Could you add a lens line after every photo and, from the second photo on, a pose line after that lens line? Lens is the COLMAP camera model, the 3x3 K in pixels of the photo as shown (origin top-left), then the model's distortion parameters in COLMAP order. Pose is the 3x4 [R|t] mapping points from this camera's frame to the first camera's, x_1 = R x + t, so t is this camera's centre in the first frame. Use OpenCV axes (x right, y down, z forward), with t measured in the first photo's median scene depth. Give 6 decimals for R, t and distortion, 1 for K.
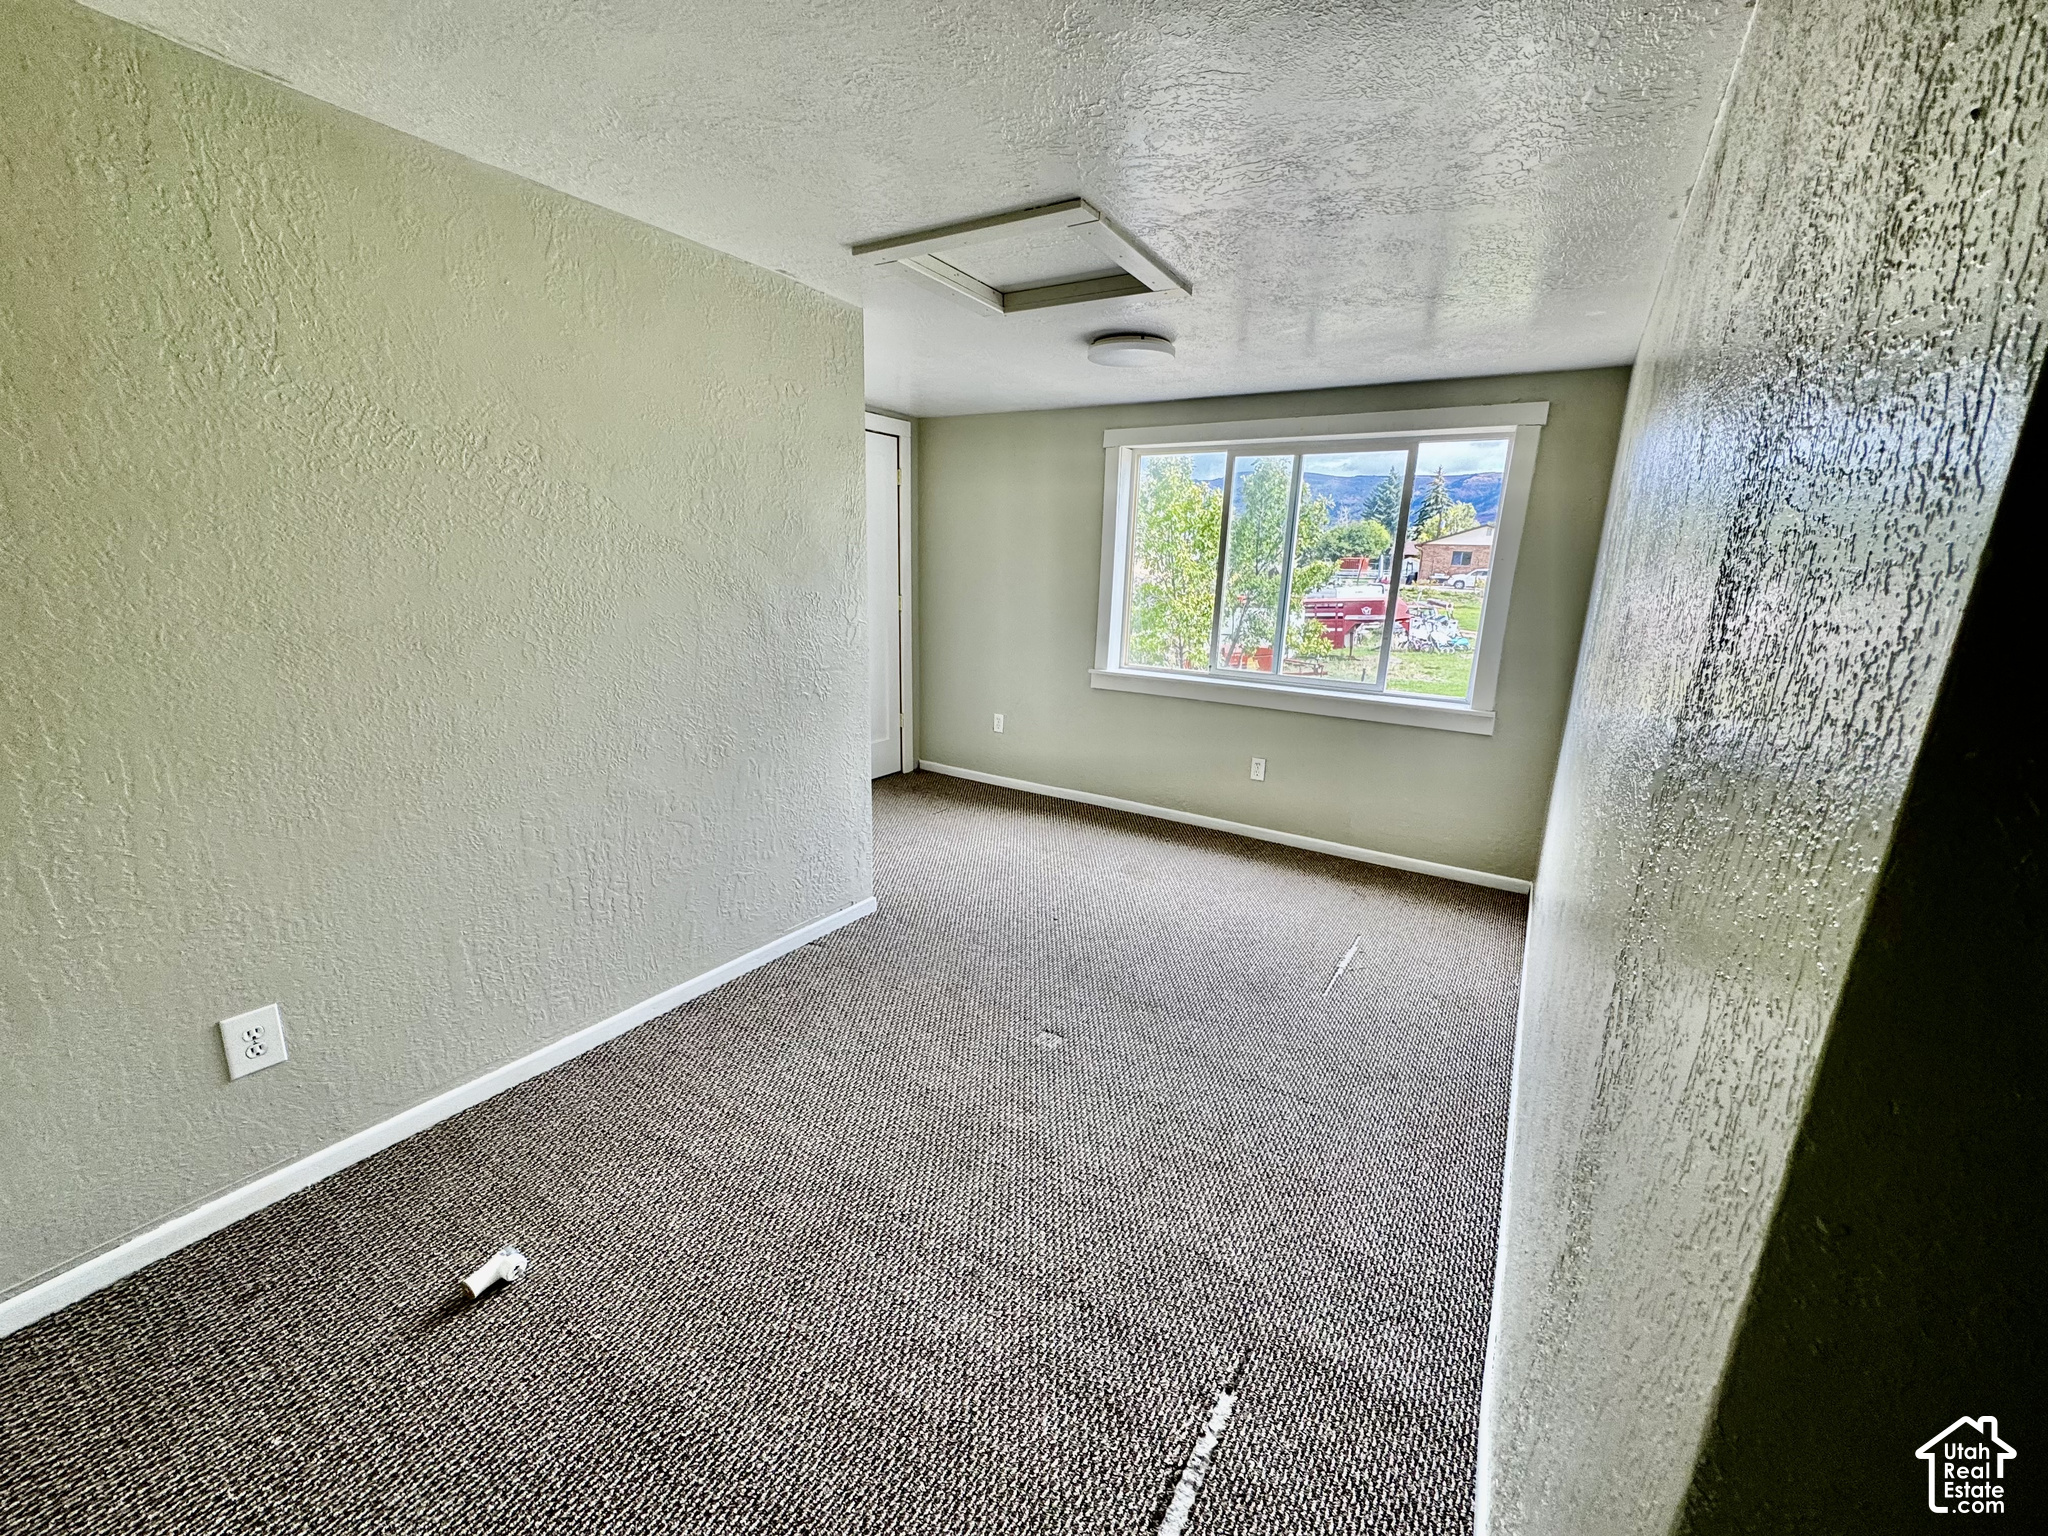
lens RADIAL K [[820.1, 0, 1028.6], [0, 820.1, 762.3], [0, 0, 1]] dist [-0.001610, -0.000415]
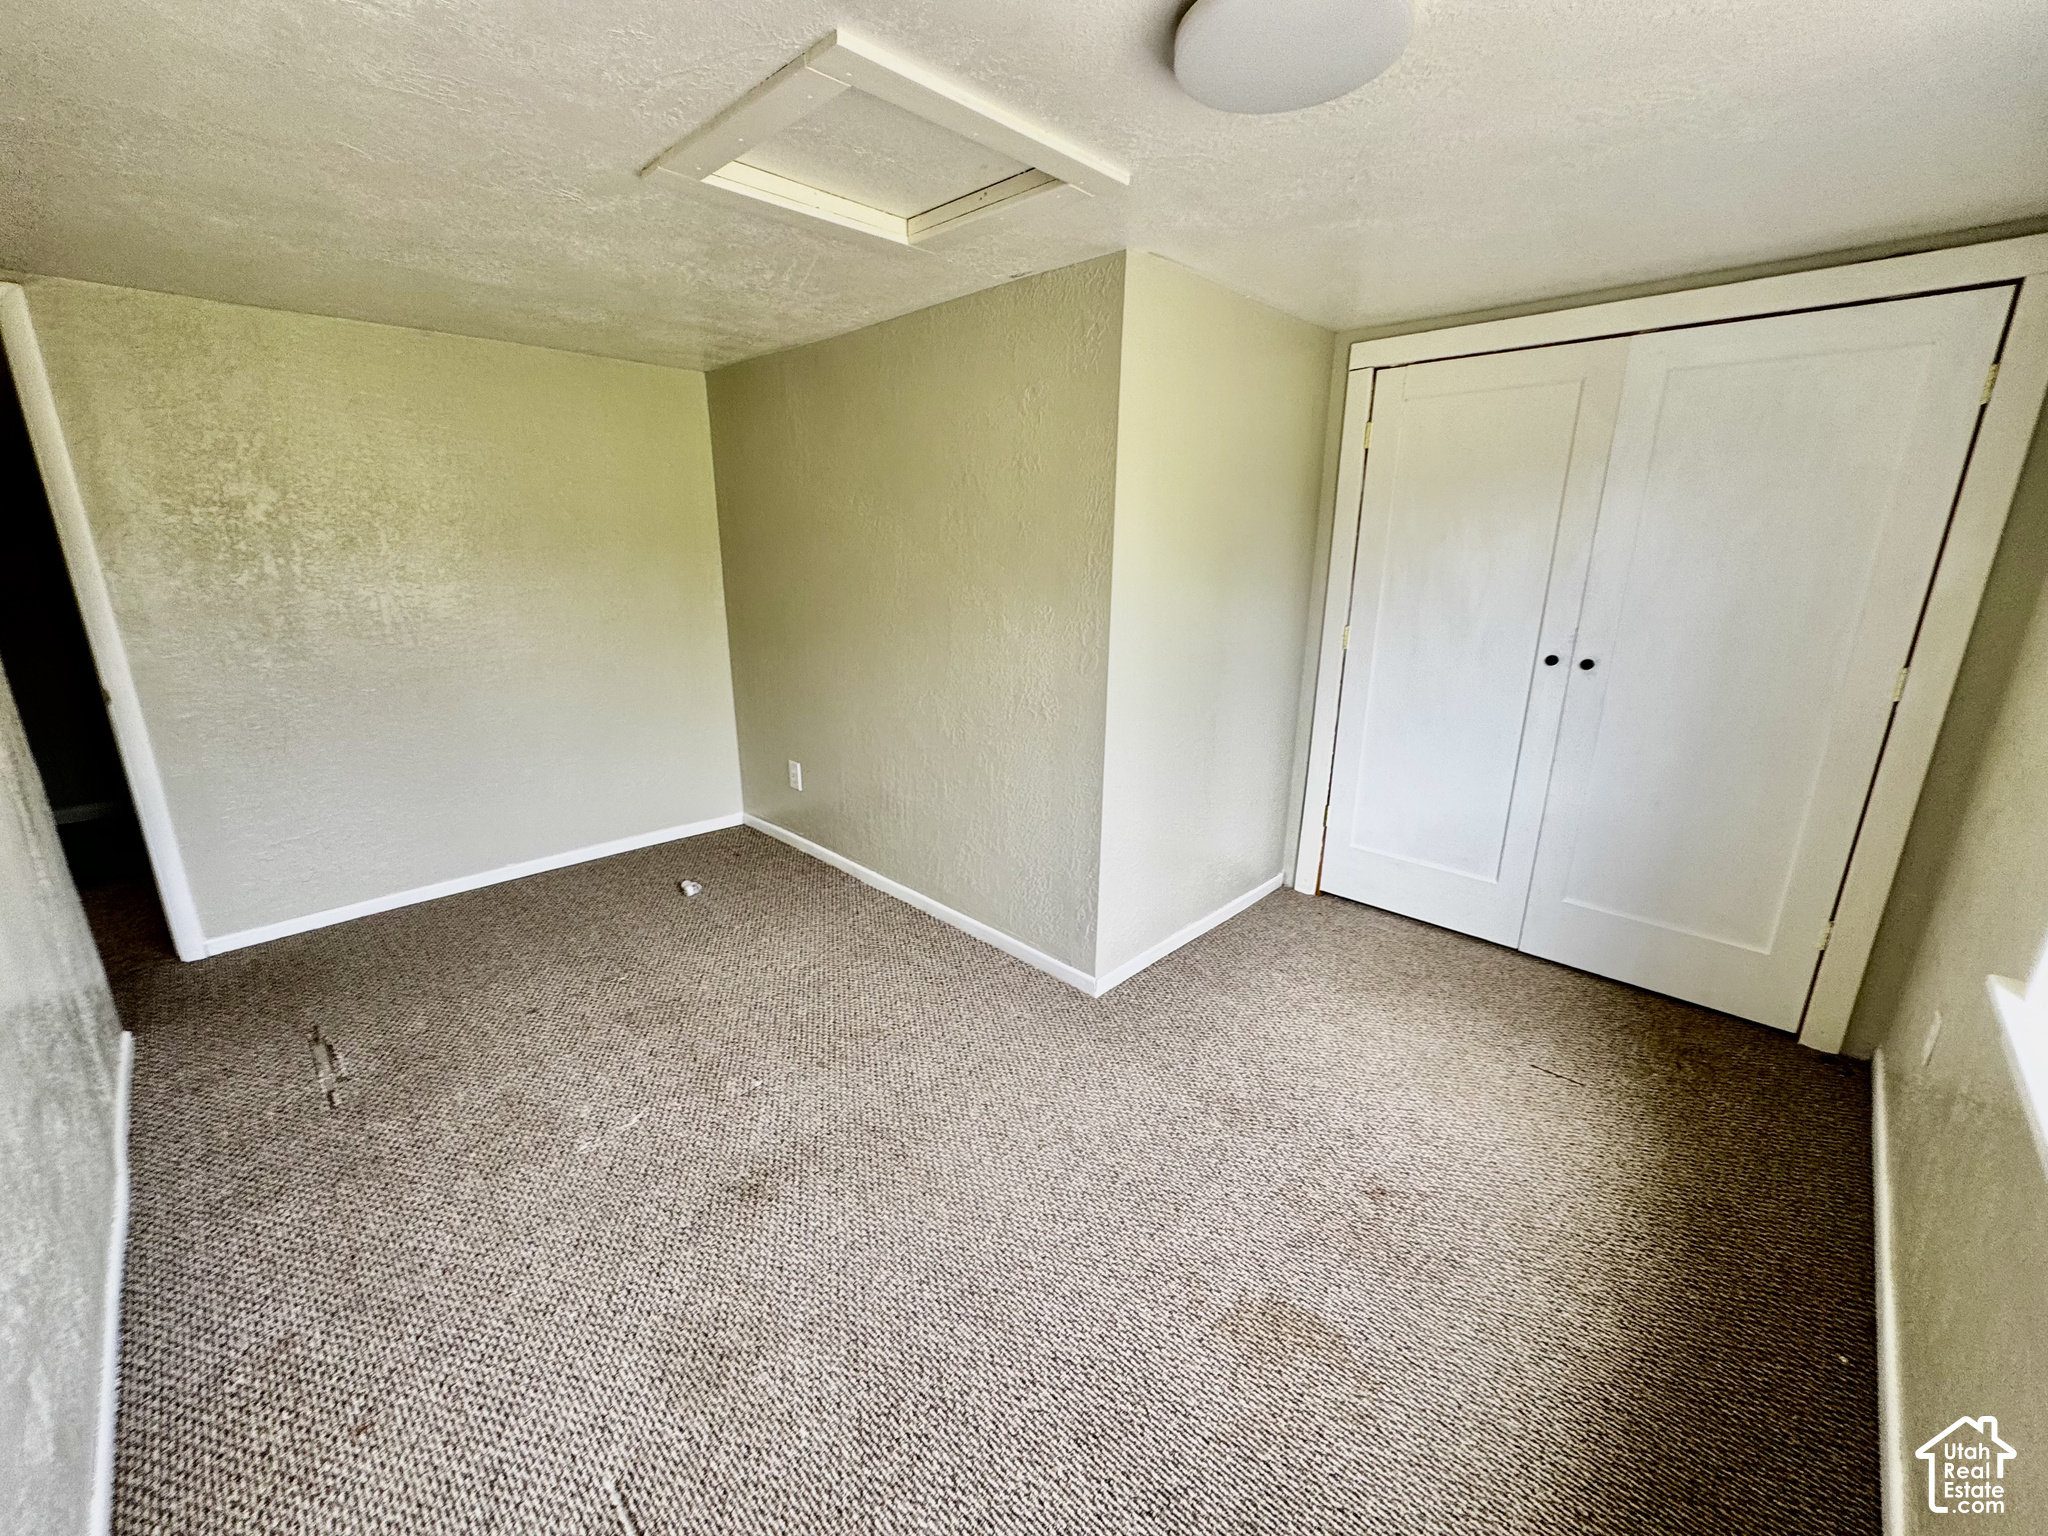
lens RADIAL K [[820.1, 0, 1027.2], [0, 820.1, 775.2], [0, 0, 1]] dist [-0.001610, -0.000415]
pose [[-0.204269, 0.233772, -0.950592, 0.730833], [-0.248075, 0.927006, 0.281279, -0.311961], [0.946960, 0.293275, -0.131365, 1.266807]]
